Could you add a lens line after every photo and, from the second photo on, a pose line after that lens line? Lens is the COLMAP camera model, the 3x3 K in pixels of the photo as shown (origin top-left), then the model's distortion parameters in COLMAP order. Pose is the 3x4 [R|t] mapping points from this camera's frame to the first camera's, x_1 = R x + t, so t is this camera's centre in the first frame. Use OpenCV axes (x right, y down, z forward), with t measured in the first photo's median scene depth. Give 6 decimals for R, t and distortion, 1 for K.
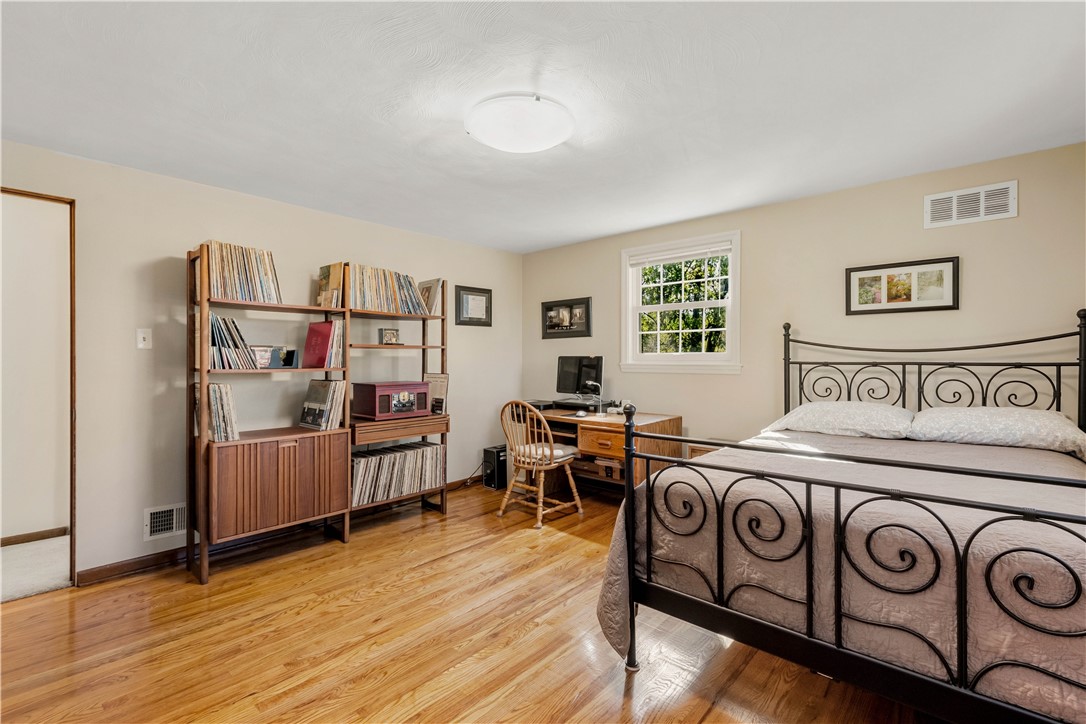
lens RADIAL K [[481.2, 0, 542.8], [0, 481.2, 361.7], [0, 0, 1]] dist [0.005494, -0.001484]
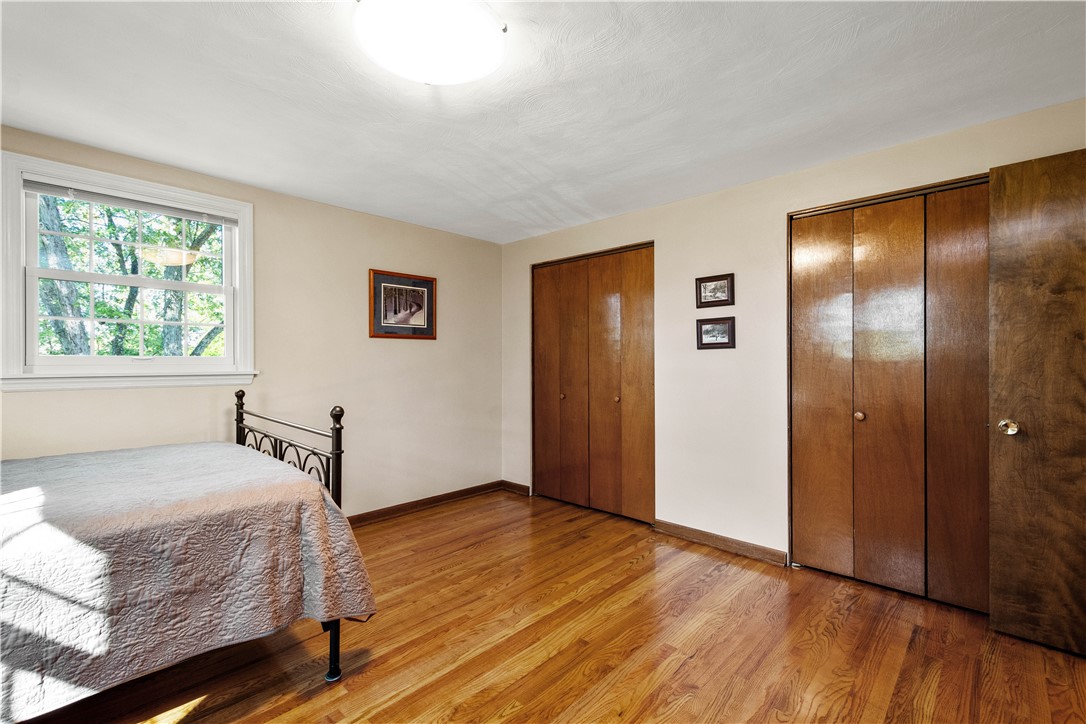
lens RADIAL K [[481.2, 0, 535.4], [0, 481.2, 363.1], [0, 0, 1]] dist [0.005494, -0.001484]
pose [[-0.998715, 0.003454, 0.050557, -0.179811], [0.003686, 0.999983, 0.004506, -0.001500], [-0.050540, 0.004687, -0.998711, 1.291221]]
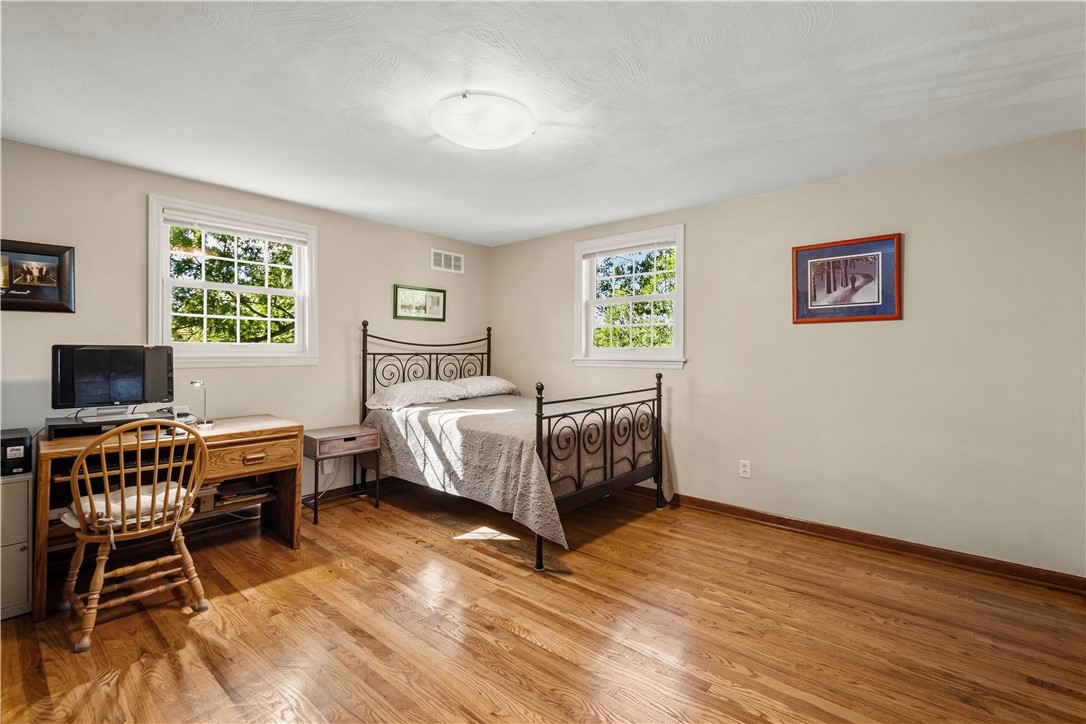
lens RADIAL K [[481.2, 0, 535.7], [0, 481.2, 351.6], [0, 0, 1]] dist [0.005494, -0.001484]
pose [[0.002923, -0.000387, 0.999996, -0.808723], [0.004010, 0.999992, 0.000376, -0.001924], [-0.999988, 0.004009, 0.002925, 0.665147]]
